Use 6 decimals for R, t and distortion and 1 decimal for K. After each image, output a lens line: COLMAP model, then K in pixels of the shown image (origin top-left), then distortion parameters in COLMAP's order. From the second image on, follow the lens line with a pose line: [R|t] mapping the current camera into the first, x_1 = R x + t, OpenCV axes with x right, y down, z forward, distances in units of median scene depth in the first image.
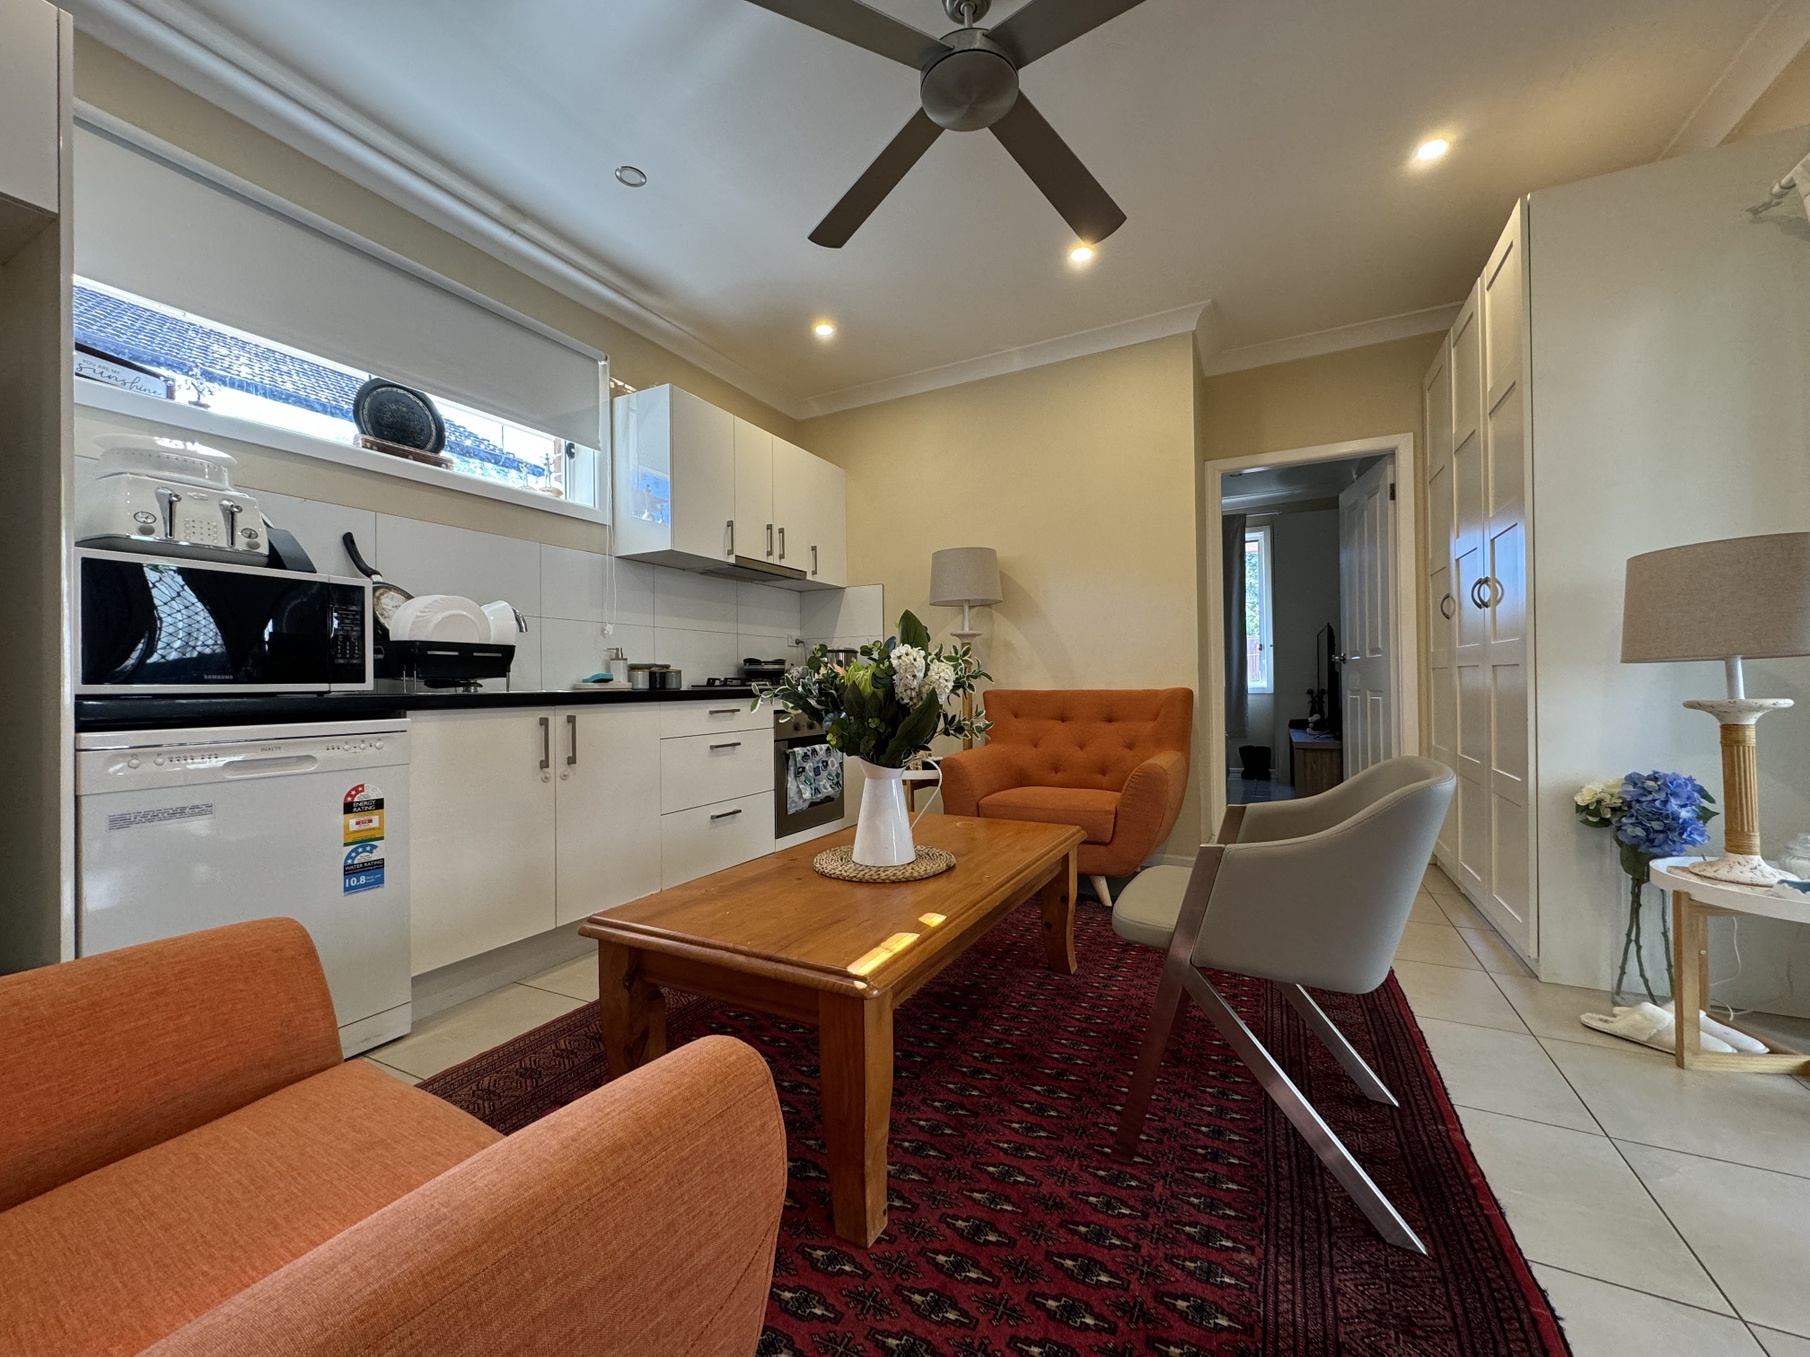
lens RADIAL K [[720.0, 0, 905.0], [0, 720.0, 678.5], [0, 0, 1]] dist [-0.001947, 0.000063]
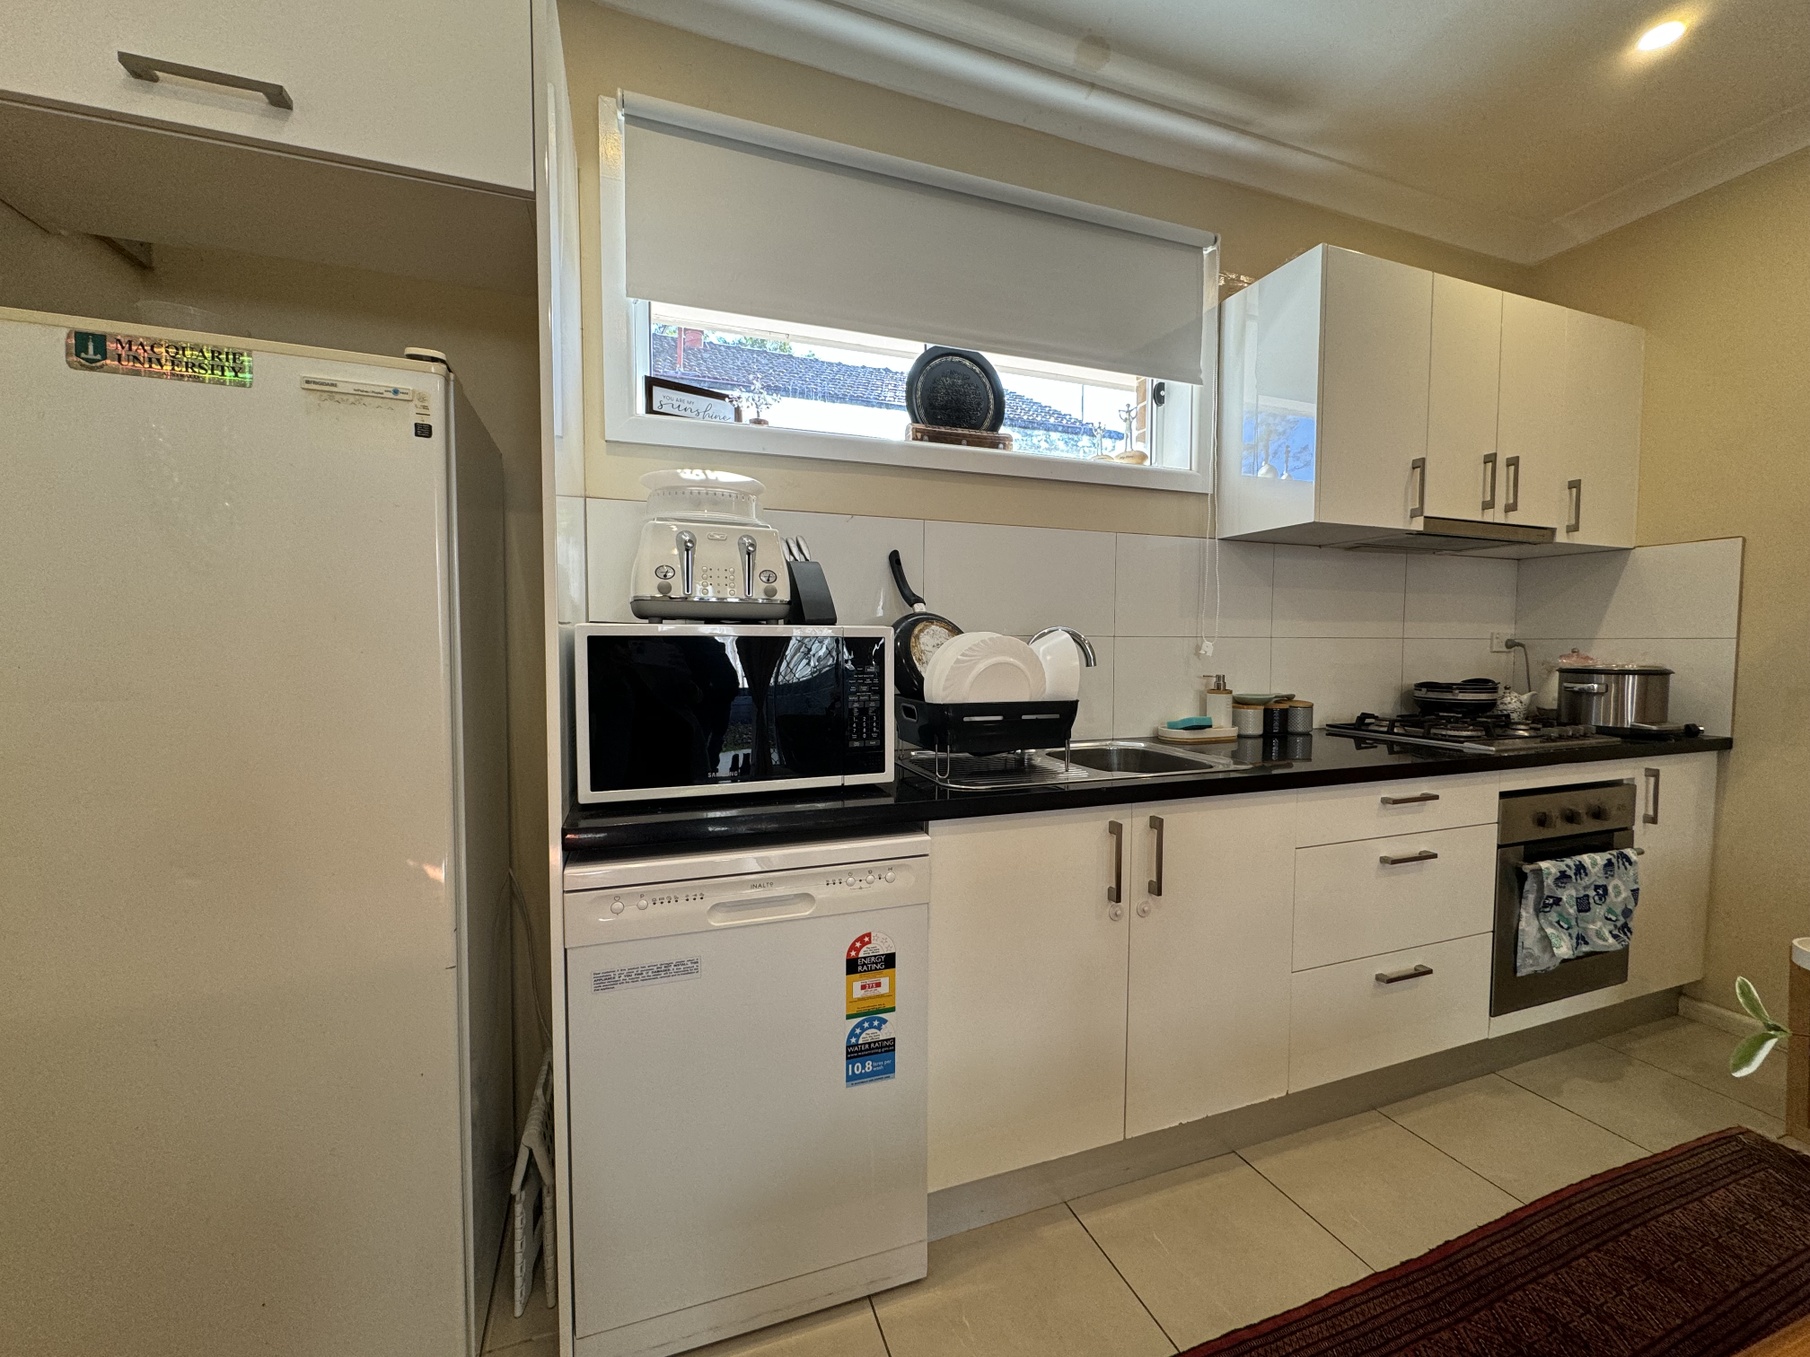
lens RADIAL K [[720.0, 0, 905.0], [0, 720.0, 678.5], [0, 0, 1]] dist [-0.001947, 0.000063]
pose [[0.731828, 0.046548, -0.679898, -0.162994], [-0.005462, 0.998033, 0.062449, -0.085154], [0.681468, -0.041989, 0.730643, 0.319024]]
